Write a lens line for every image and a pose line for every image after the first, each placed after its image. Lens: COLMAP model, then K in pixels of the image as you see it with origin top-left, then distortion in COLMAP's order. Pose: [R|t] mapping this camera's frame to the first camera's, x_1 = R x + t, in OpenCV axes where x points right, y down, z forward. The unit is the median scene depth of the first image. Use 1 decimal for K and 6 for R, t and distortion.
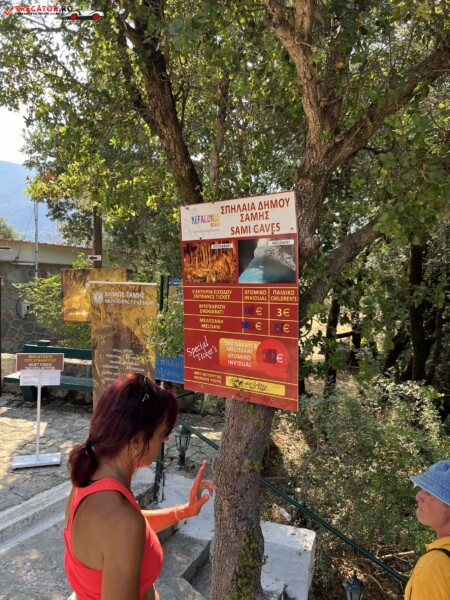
lens RADIAL K [[460.0, 0, 224.4], [0, 460.0, 301.1], [0, 0, 1]] dist [0.002013, -0.005060]
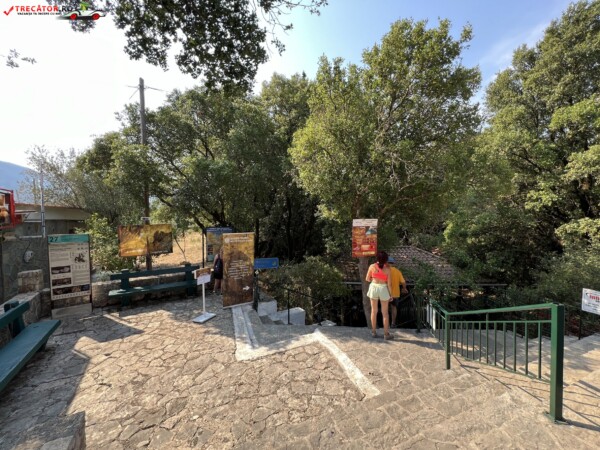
lens RADIAL K [[237.2, 0, 299.5], [0, 237.2, 225.3], [0, 0, 1]] dist [-0.000456, 0.000138]
pose [[0.658912, -0.050467, 0.750525, -2.430257], [0.053737, 0.998356, 0.019954, -0.230983], [-0.750298, 0.027183, 0.660540, -0.237617]]
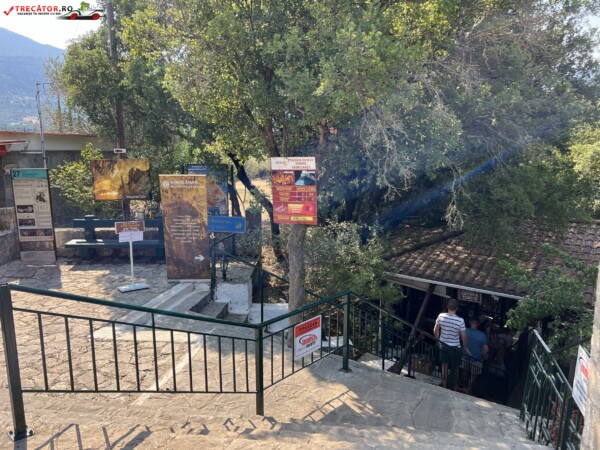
lens RADIAL K [[460.0, 0, 301.1], [0, 460.0, 225.0], [0, 0, 1]] dist [0.002013, -0.005060]
pose [[0.953335, -0.073419, 0.292852, -0.789448], [0.035352, 0.990455, 0.133228, -0.170534], [-0.299839, -0.116658, 0.946830, -1.788046]]
